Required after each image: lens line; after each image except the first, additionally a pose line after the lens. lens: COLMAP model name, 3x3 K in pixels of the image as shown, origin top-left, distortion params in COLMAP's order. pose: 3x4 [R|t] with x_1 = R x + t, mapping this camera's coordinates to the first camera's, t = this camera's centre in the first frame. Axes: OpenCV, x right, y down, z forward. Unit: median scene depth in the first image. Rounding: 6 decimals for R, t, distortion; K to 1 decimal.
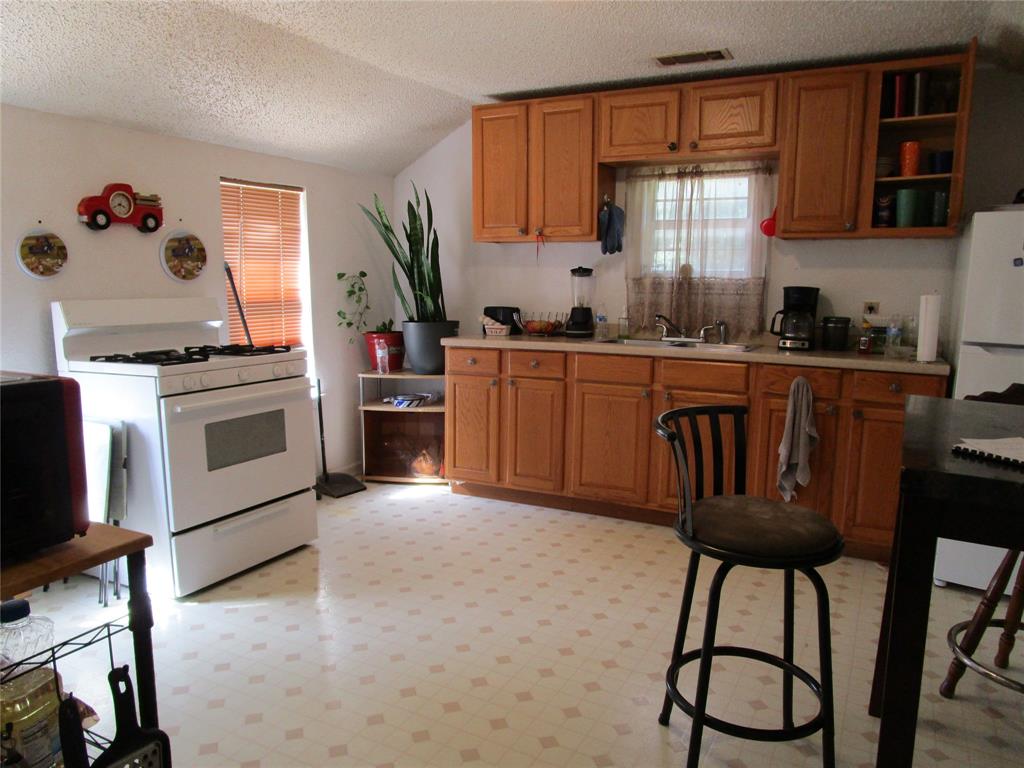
lens RADIAL K [[737.7, 0, 512.0], [0, 737.7, 384.0], [0, 0, 1]] dist [-0.021369, 0.002716]
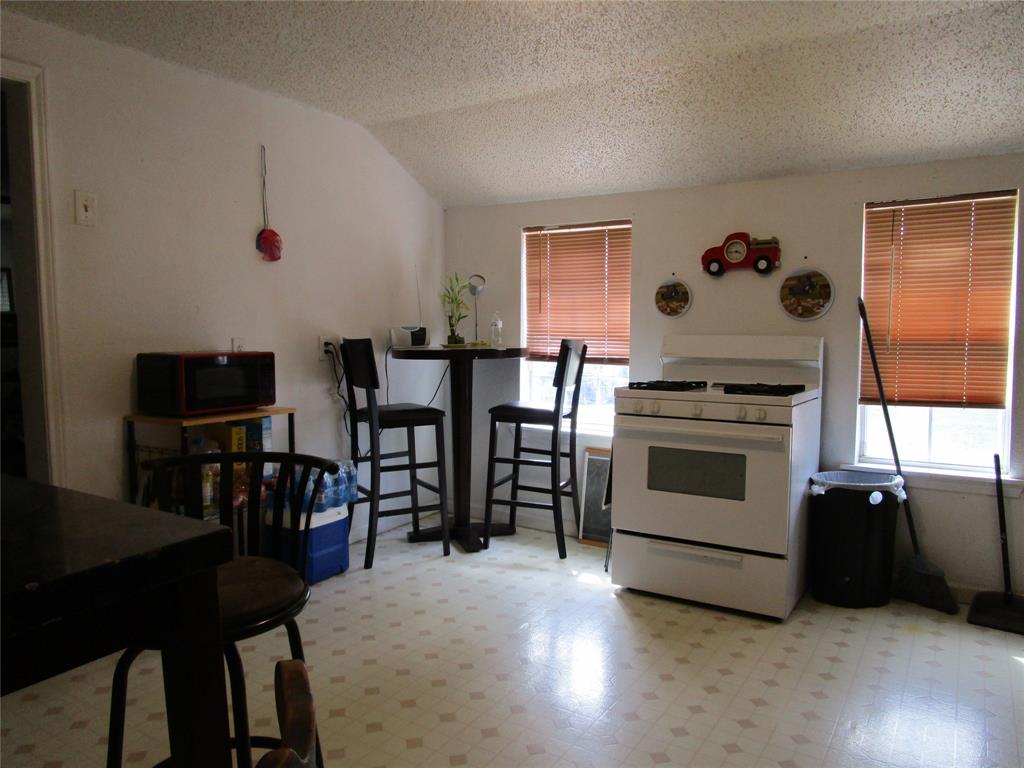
lens RADIAL K [[718.9, 0, 512.0], [0, 718.9, 384.0], [0, 0, 1]] dist [0.005197, 0.002594]
pose [[-0.045446, 0.076778, -0.996012, 0.582596], [-0.138932, 0.986867, 0.082413, -0.085790], [0.989259, 0.142123, -0.034183, 0.711111]]
